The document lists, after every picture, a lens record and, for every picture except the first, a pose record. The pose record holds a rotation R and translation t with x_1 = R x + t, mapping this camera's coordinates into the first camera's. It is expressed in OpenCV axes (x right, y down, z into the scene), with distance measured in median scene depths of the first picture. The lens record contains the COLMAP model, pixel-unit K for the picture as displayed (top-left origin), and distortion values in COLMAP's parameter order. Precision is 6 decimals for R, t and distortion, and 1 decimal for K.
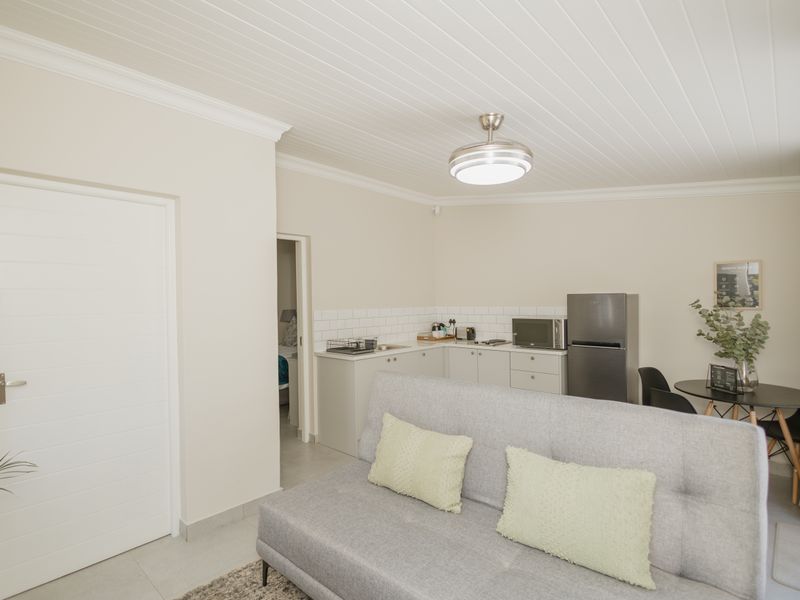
lens RADIAL K [[422.1, 0, 397.7], [0, 422.1, 295.5], [0, 0, 1]] dist [0.004286, -0.000041]
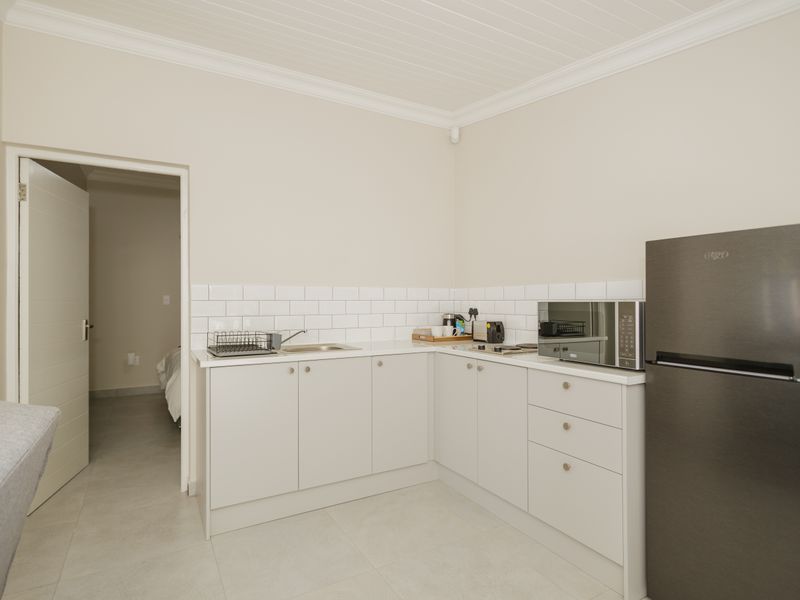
lens RADIAL K [[422.1, 0, 408.5], [0, 422.1, 297.4], [0, 0, 1]] dist [0.004286, -0.000041]
pose [[0.945947, 0.007340, -0.324239, 0.265739], [-0.007870, 0.999969, -0.000321, 0.046408], [0.324226, 0.002855, 0.945975, 0.439448]]
